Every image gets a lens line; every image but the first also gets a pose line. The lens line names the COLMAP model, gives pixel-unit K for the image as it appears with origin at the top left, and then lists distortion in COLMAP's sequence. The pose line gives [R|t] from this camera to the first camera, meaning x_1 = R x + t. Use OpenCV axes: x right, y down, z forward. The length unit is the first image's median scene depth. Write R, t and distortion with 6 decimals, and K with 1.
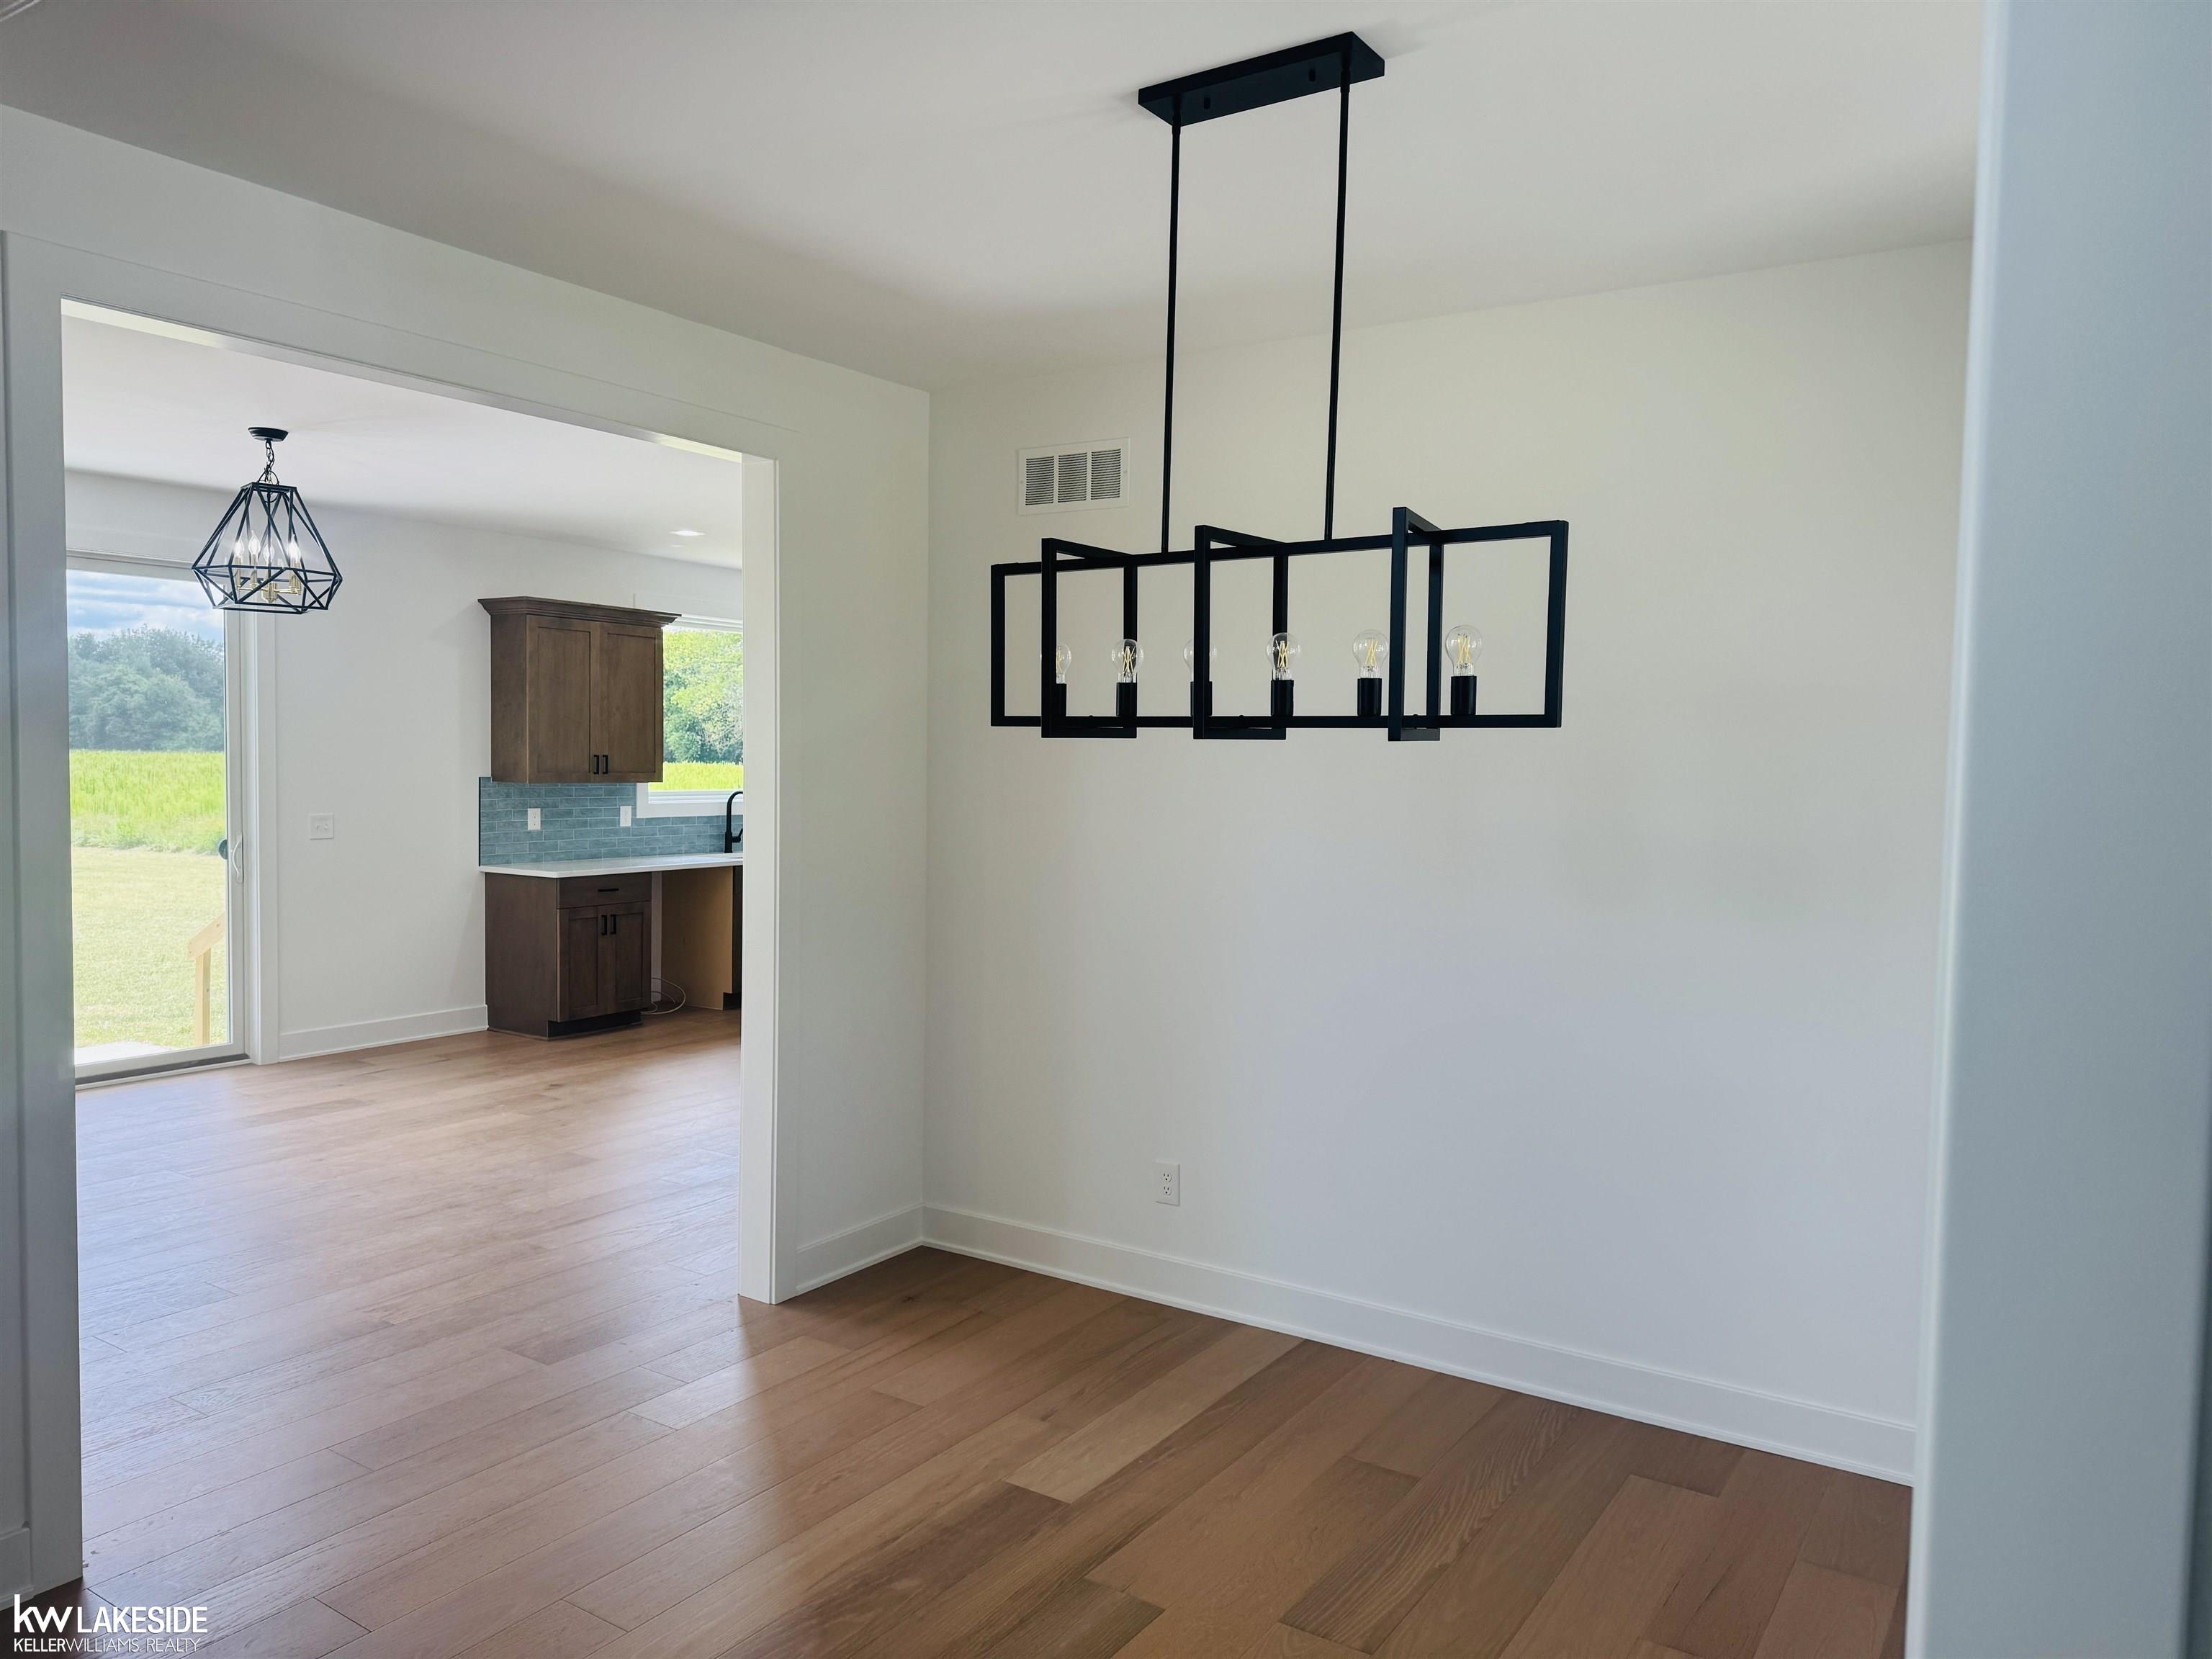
lens RADIAL K [[1560.5, 0, 1106.0], [0, 1560.5, 829.5], [0, 0, 1]] dist [0.002168, 0.000968]
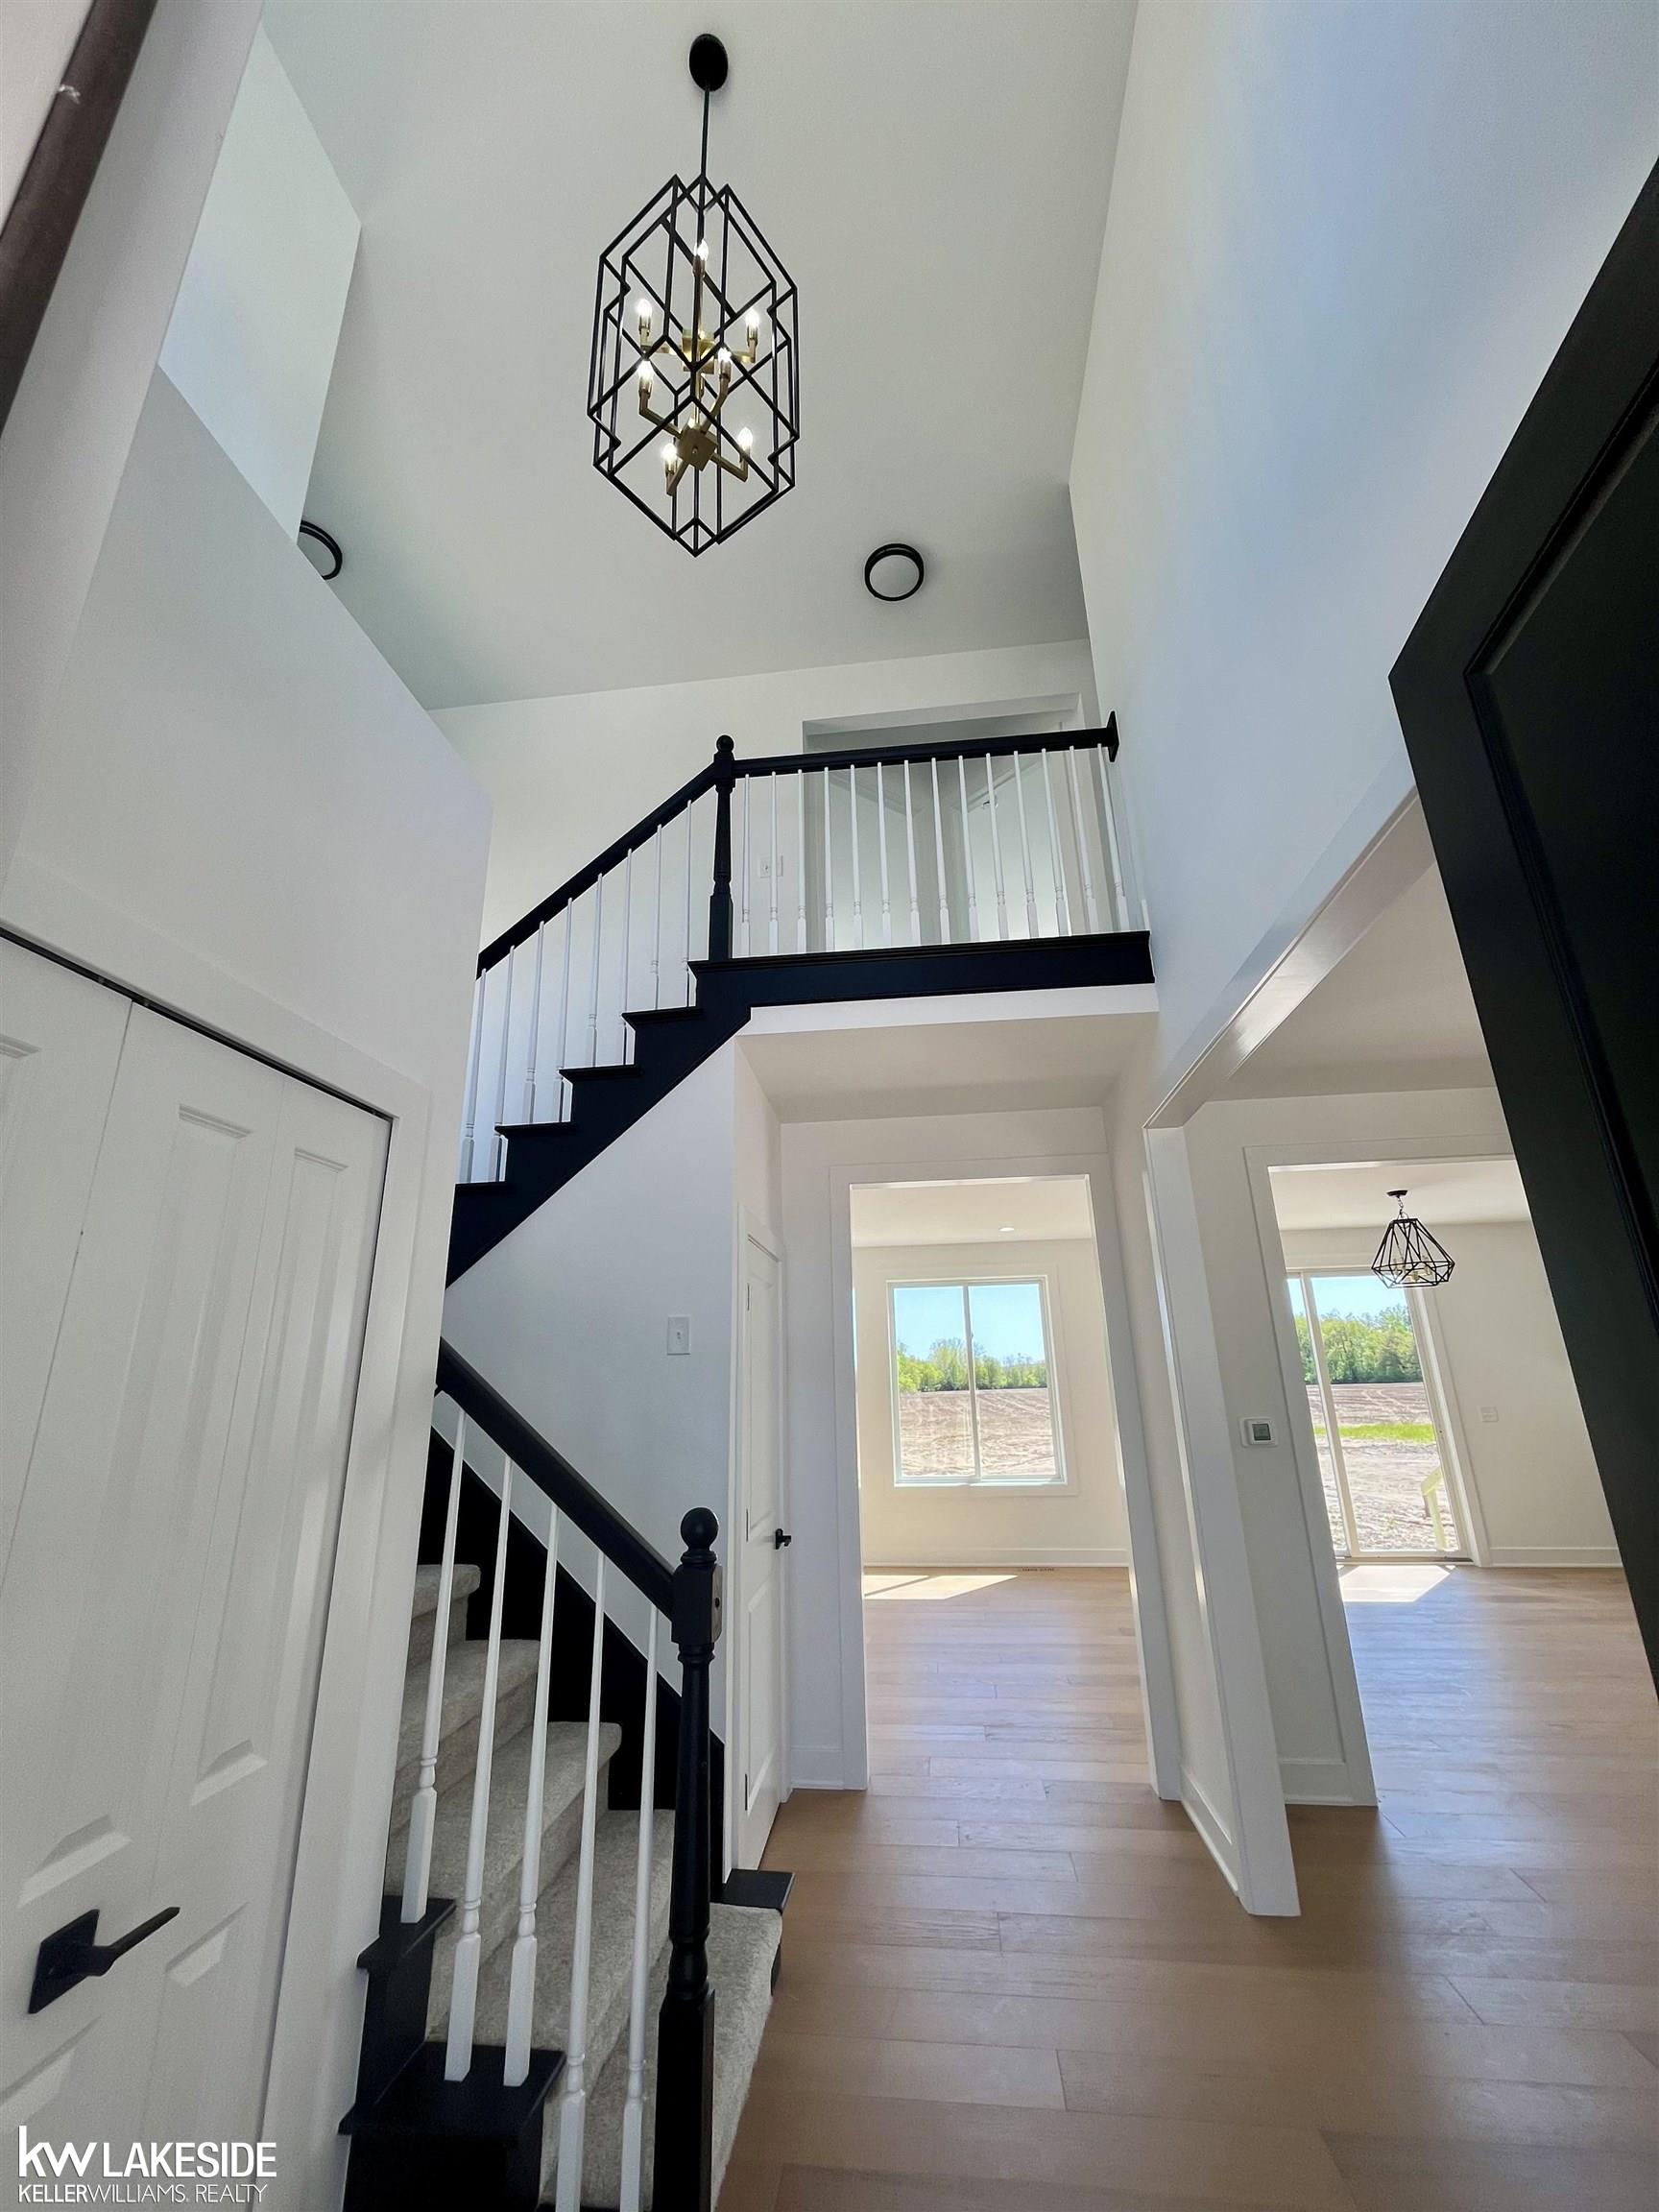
lens RADIAL K [[881.3, 0, 829.5], [0, 881.3, 1106.0], [0, 0, 1]] dist [0.000632, 0.000039]
pose [[0.442562, -0.293848, -0.847226, 0.080081], [-0.016681, 0.941926, -0.335407, 0.015977], [0.896583, 0.162571, 0.411959, -0.069529]]
